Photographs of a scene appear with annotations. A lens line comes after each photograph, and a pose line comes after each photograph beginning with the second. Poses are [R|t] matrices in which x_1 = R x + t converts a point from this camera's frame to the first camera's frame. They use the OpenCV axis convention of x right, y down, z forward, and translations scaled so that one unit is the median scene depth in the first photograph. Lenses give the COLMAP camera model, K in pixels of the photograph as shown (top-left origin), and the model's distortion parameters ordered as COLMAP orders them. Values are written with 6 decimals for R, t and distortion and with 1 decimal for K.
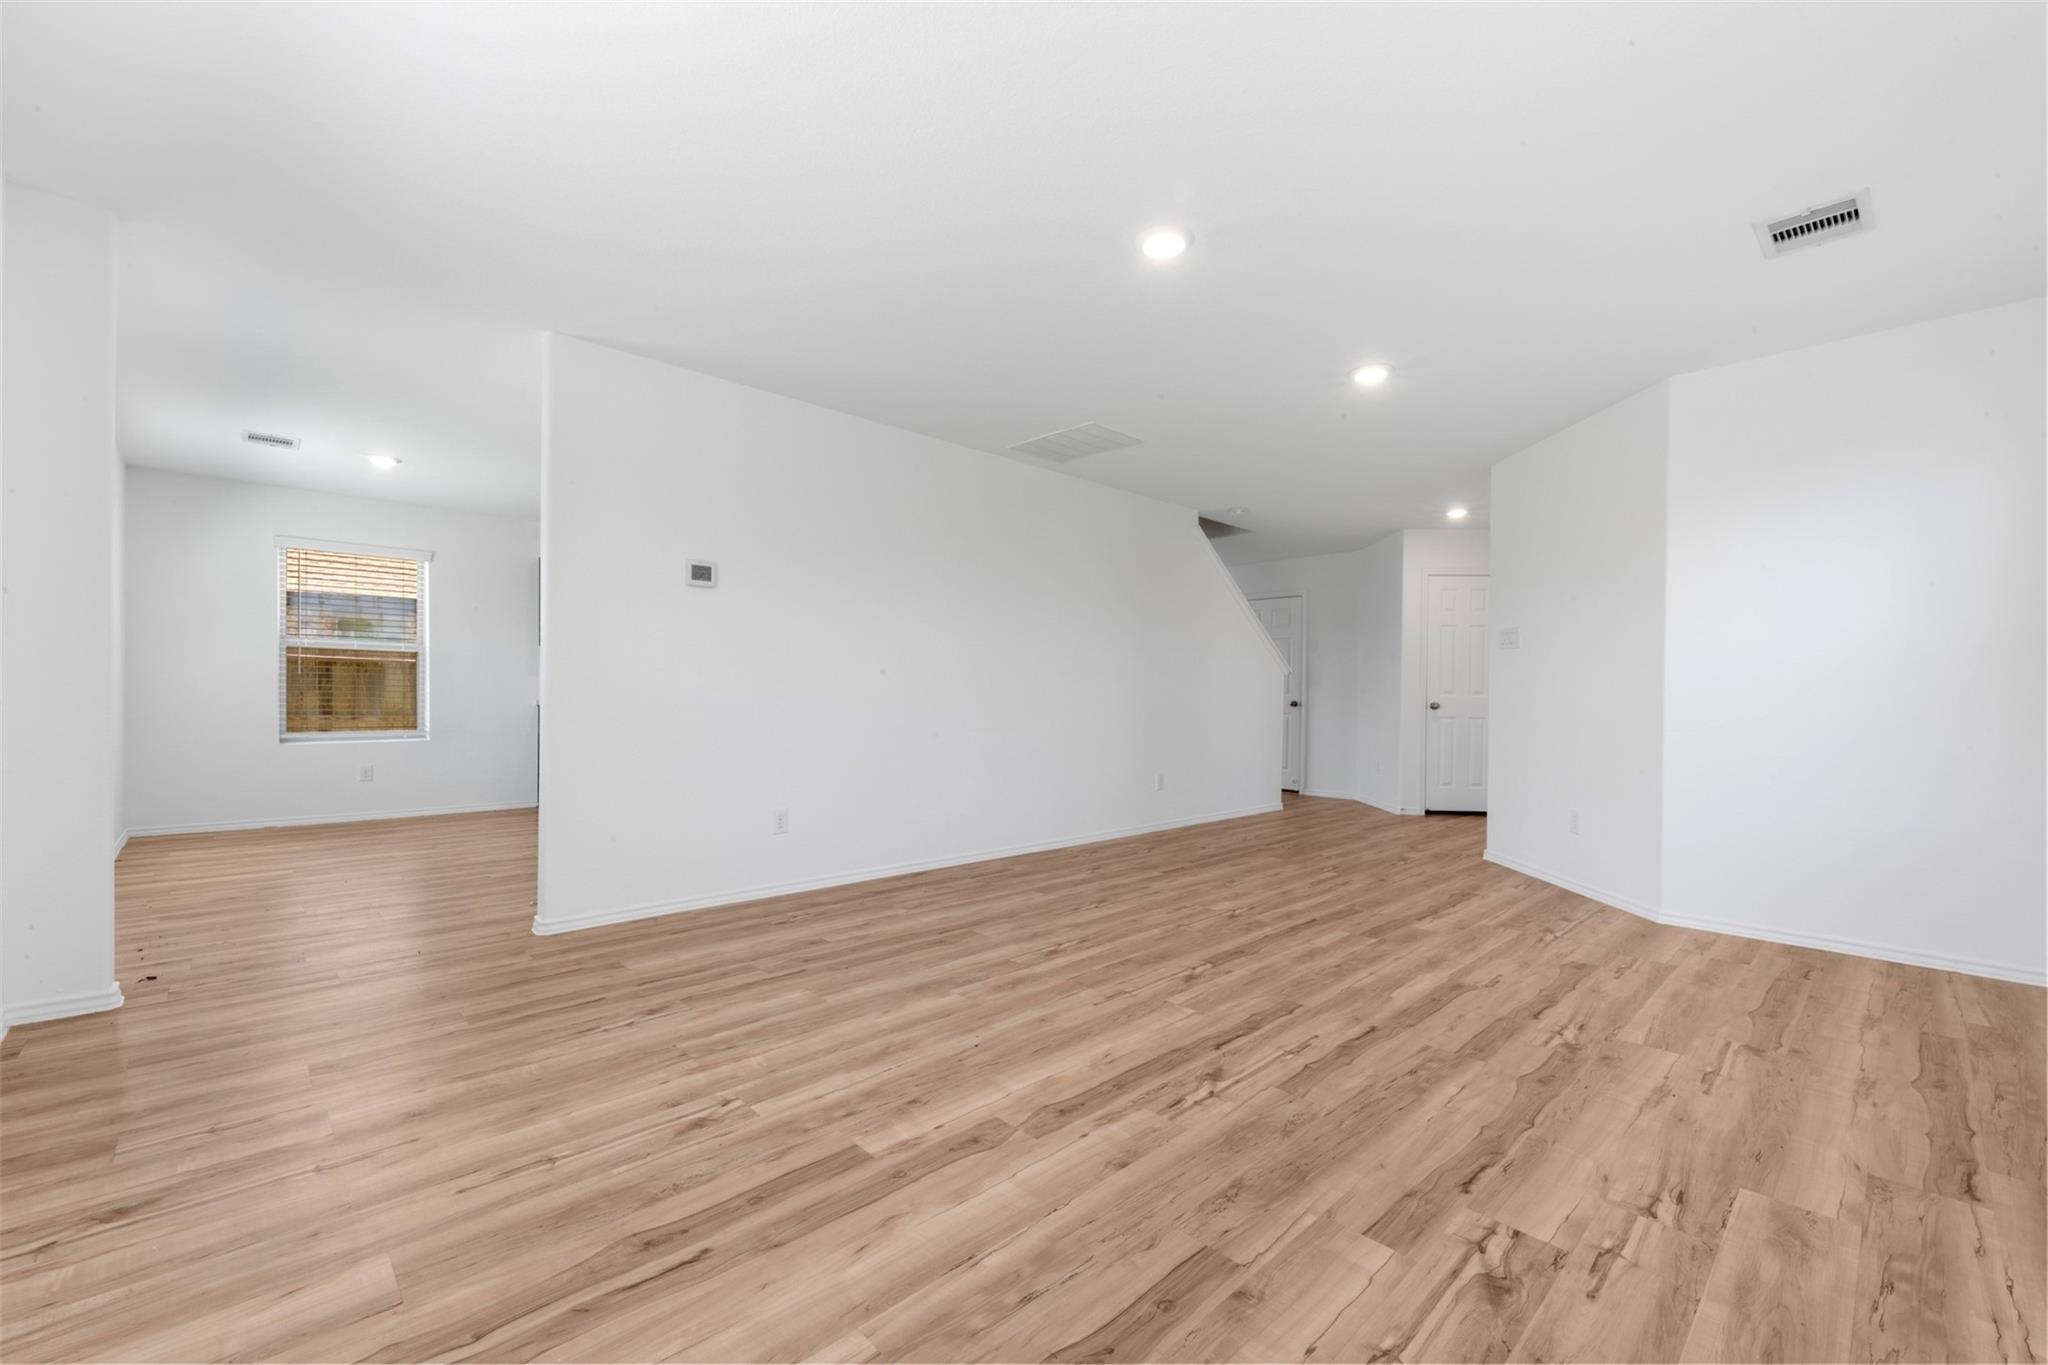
lens RADIAL K [[826.6, 0, 1016.5], [0, 826.6, 699.7], [0, 0, 1]] dist [0.000999, -0.001486]
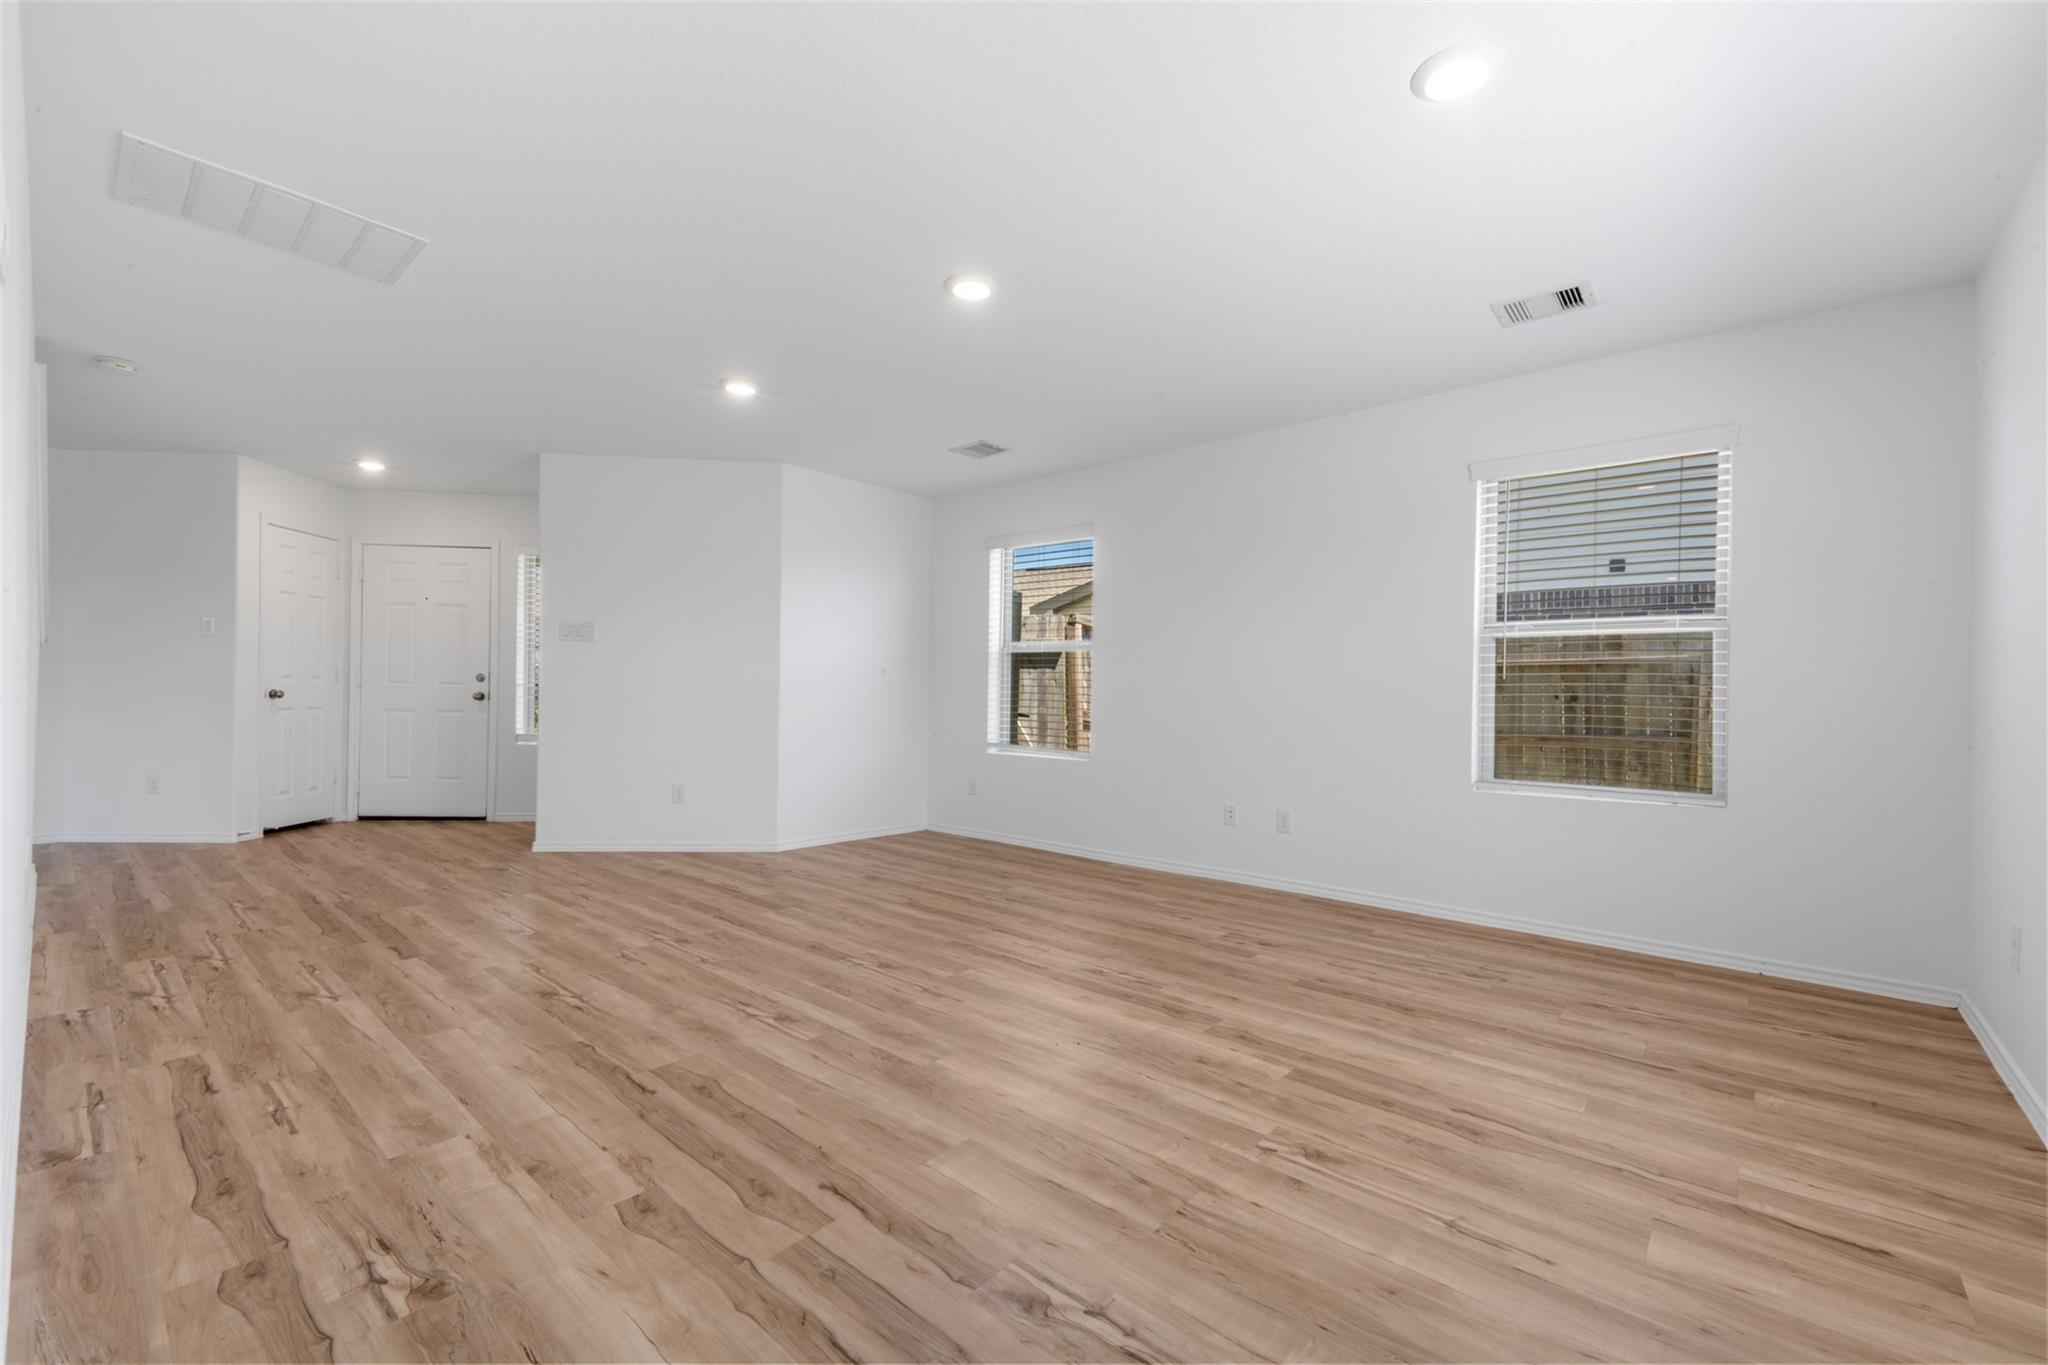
lens RADIAL K [[826.6, 0, 1036.6], [0, 826.6, 682.8], [0, 0, 1]] dist [0.000999, -0.001486]
pose [[-0.091169, -0.000277, 0.995835, -0.882243], [-0.008250, 0.999966, -0.000477, -0.022237], [-0.995801, -0.008259, -0.091169, 0.953559]]
